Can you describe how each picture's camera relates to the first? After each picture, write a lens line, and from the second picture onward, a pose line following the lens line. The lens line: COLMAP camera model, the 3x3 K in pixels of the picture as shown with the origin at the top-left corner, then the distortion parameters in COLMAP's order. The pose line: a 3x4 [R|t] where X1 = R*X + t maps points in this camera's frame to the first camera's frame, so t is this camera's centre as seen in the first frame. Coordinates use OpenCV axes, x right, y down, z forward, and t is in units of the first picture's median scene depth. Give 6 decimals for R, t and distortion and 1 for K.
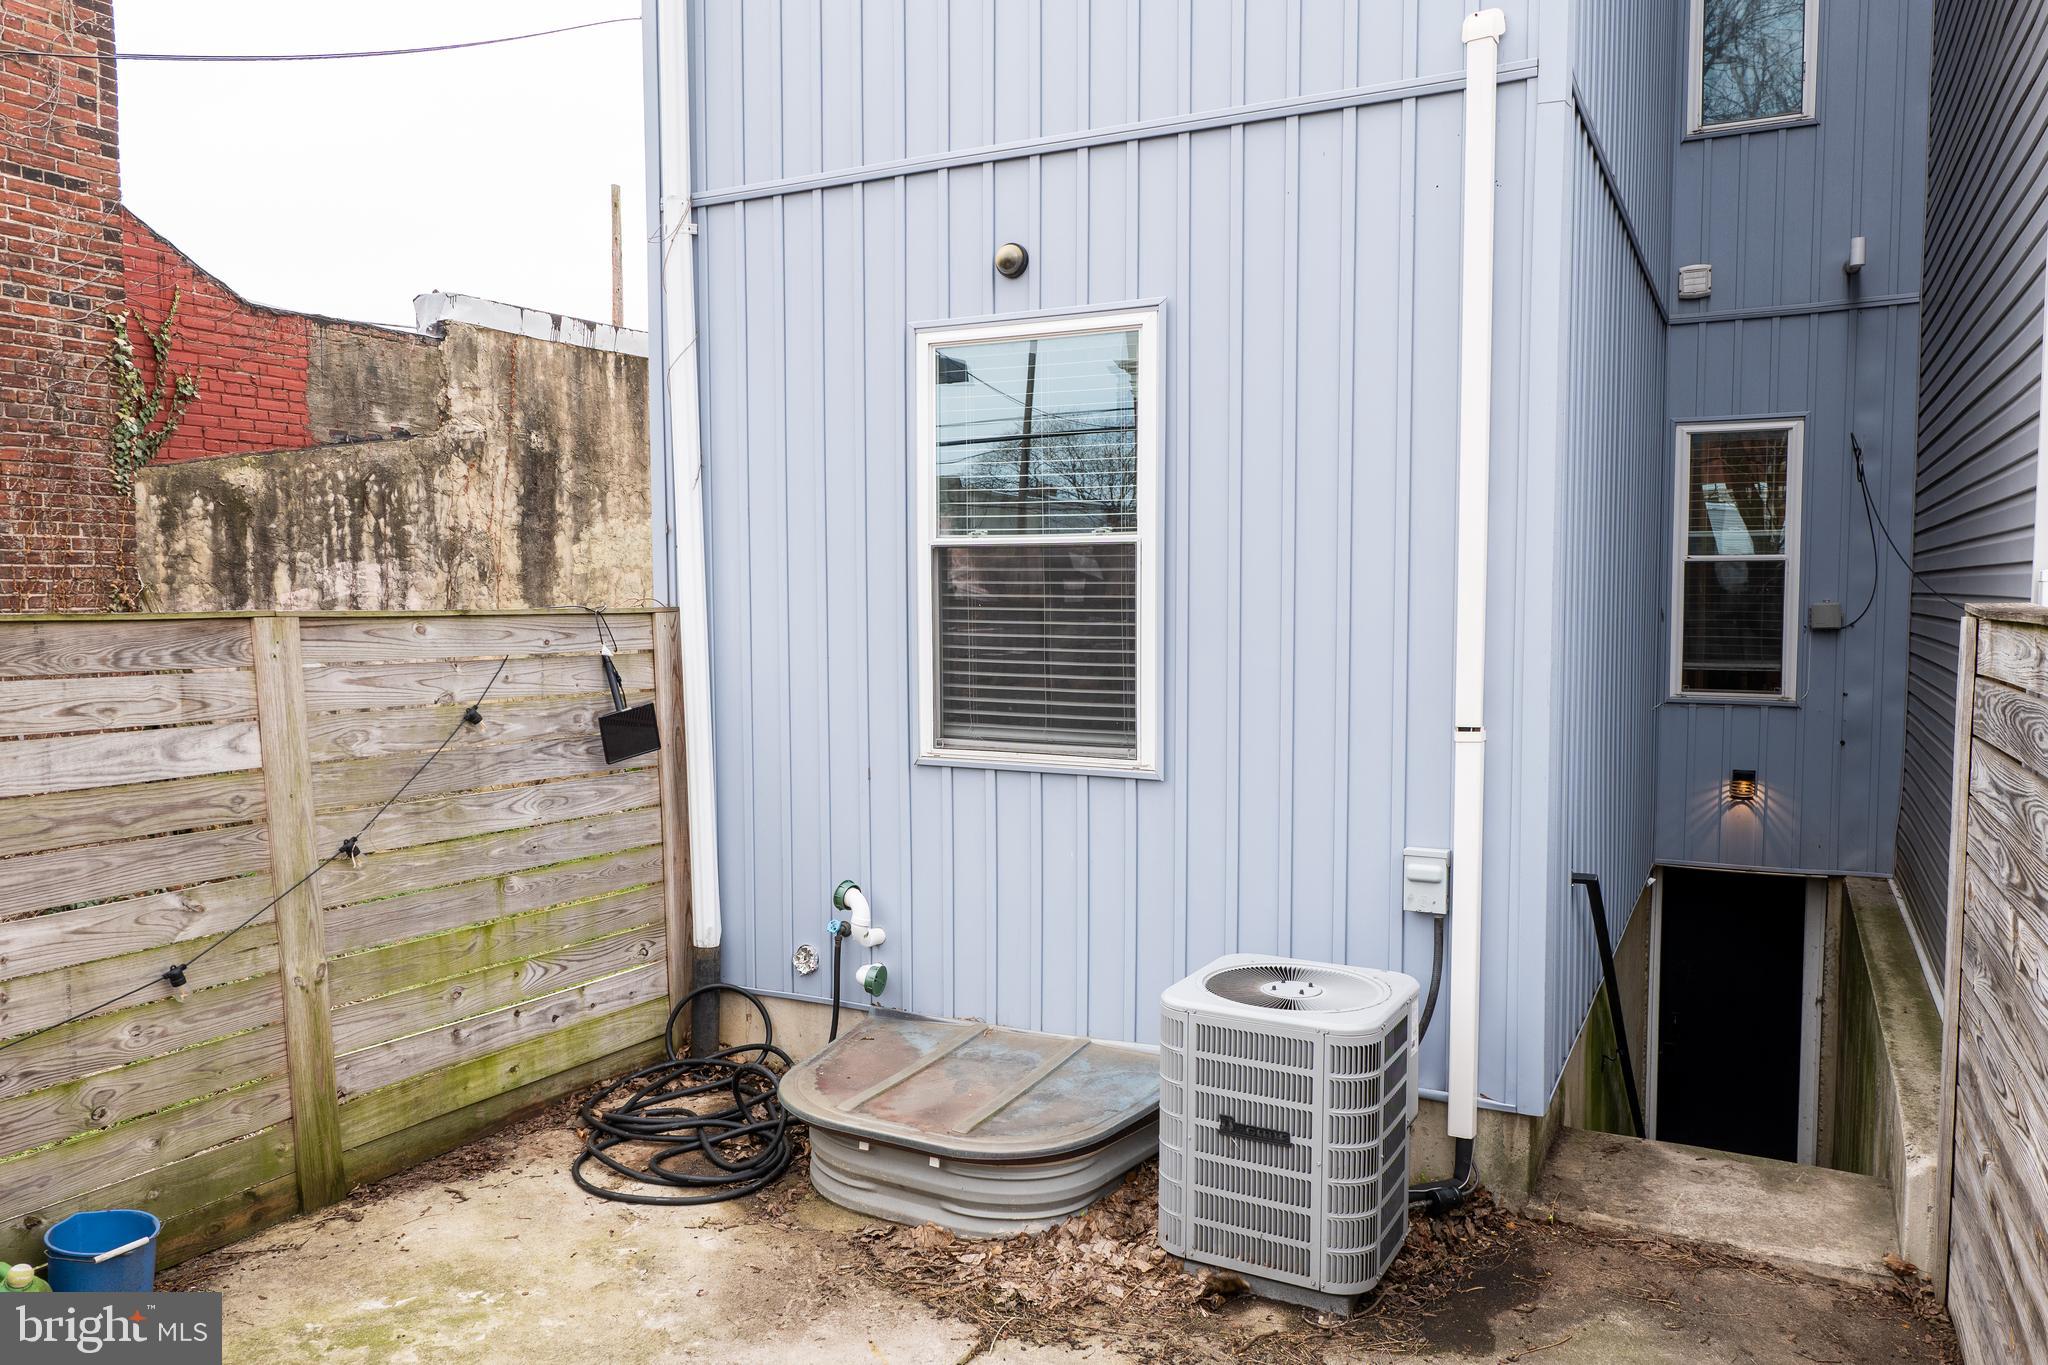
lens RADIAL K [[1463.6, 0, 1012.2], [0, 1463.6, 680.1], [0, 0, 1]] dist [0.003472, 0.001725]
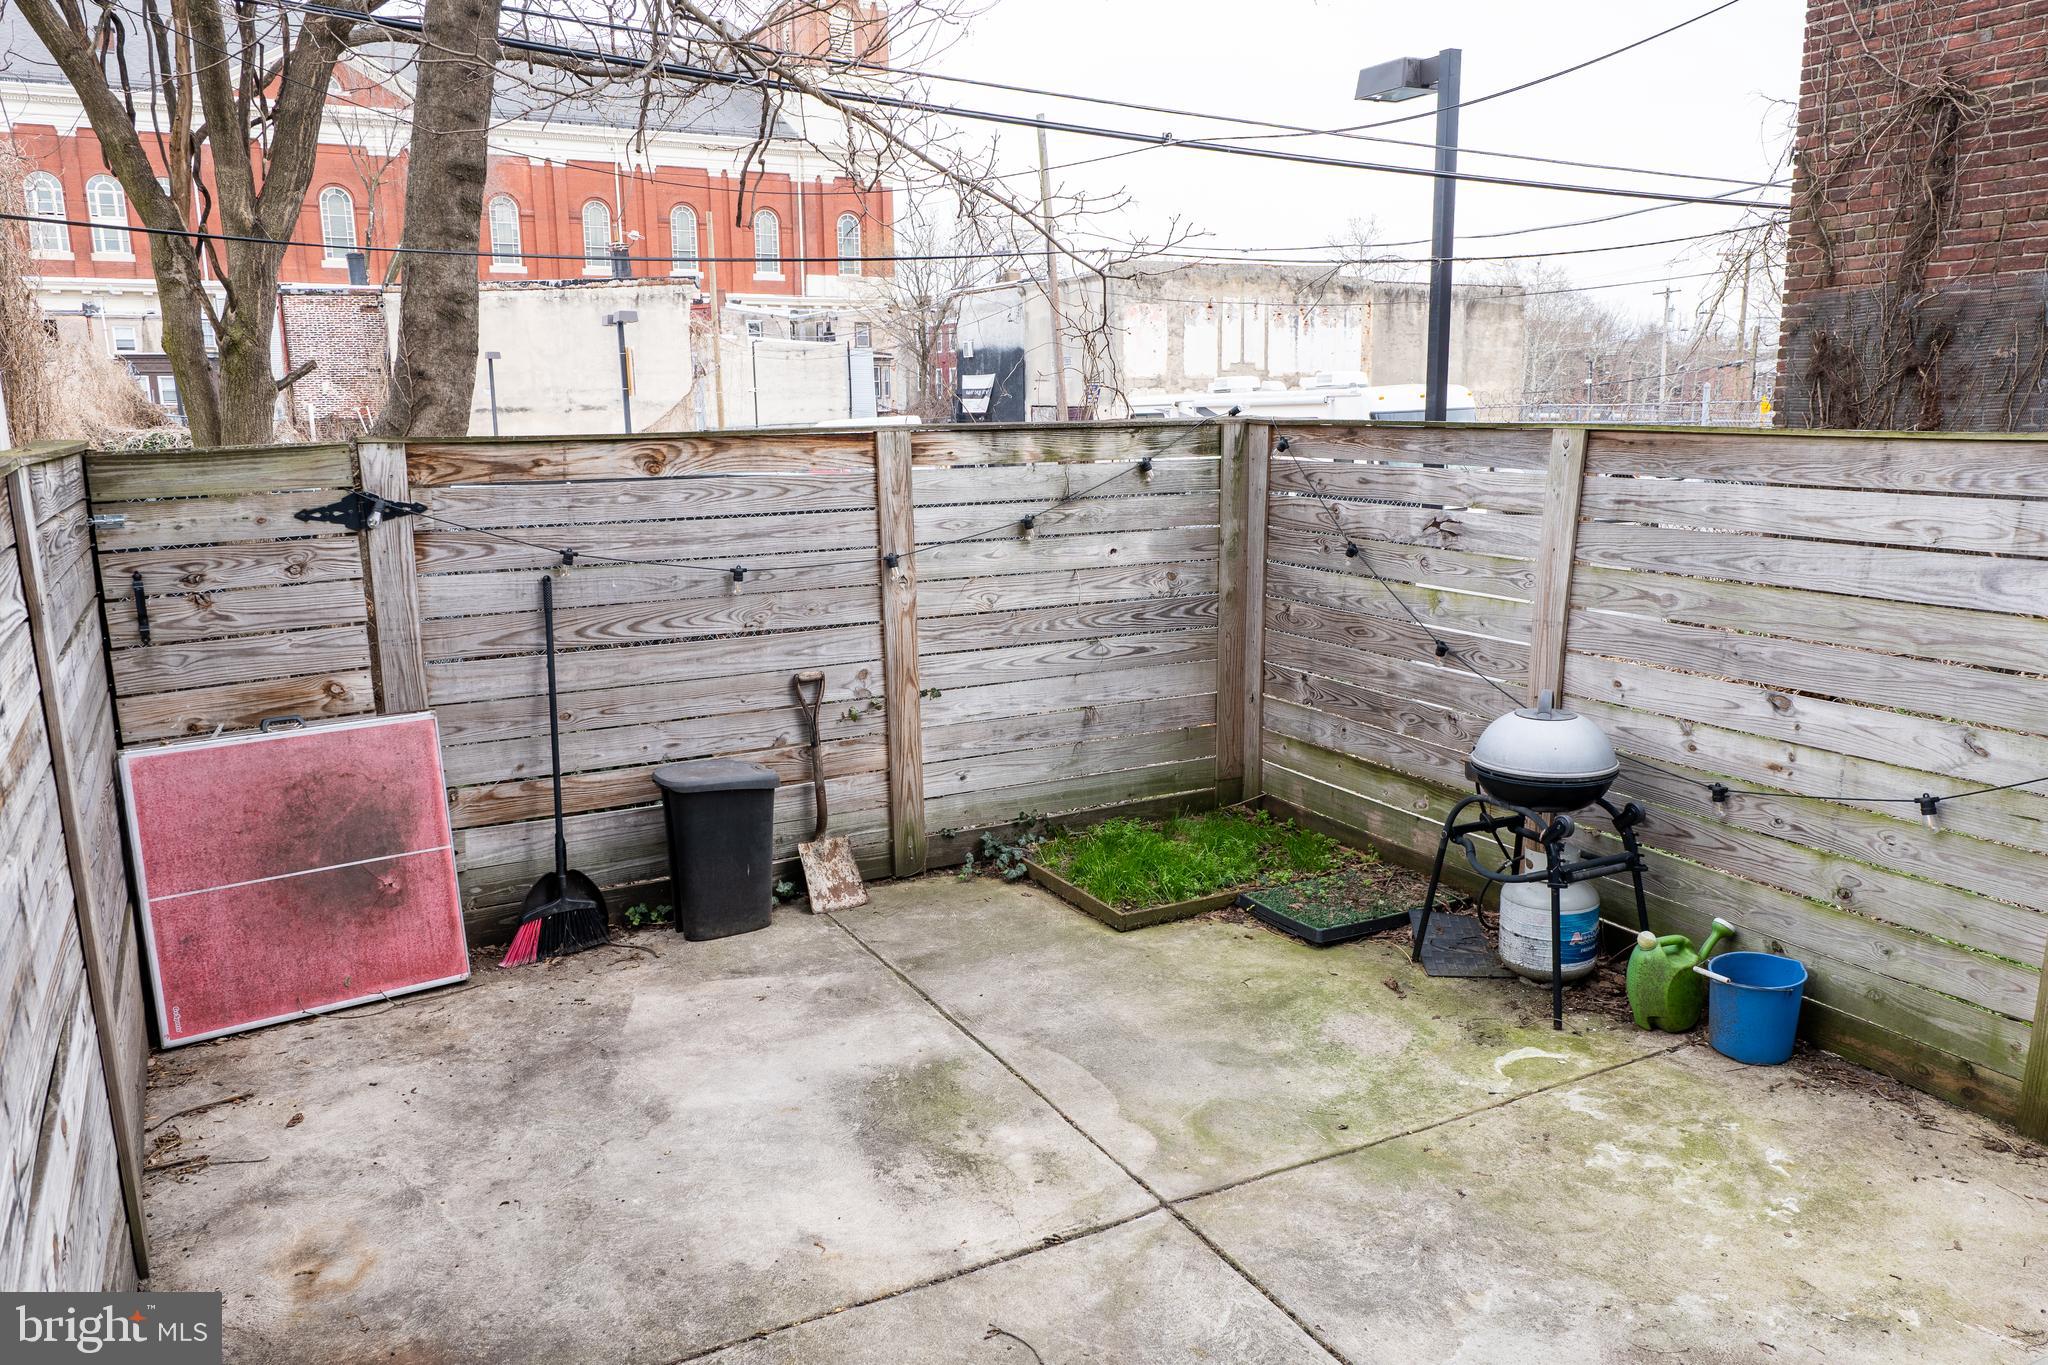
lens RADIAL K [[1463.6, 0, 1023.0], [0, 1463.6, 686.1], [0, 0, 1]] dist [0.003472, 0.001725]
pose [[-0.557738, 0.167076, -0.813028, 0.225026], [-0.038329, 0.973302, 0.226306, -0.030843], [0.829132, 0.157382, -0.536443, 0.405706]]
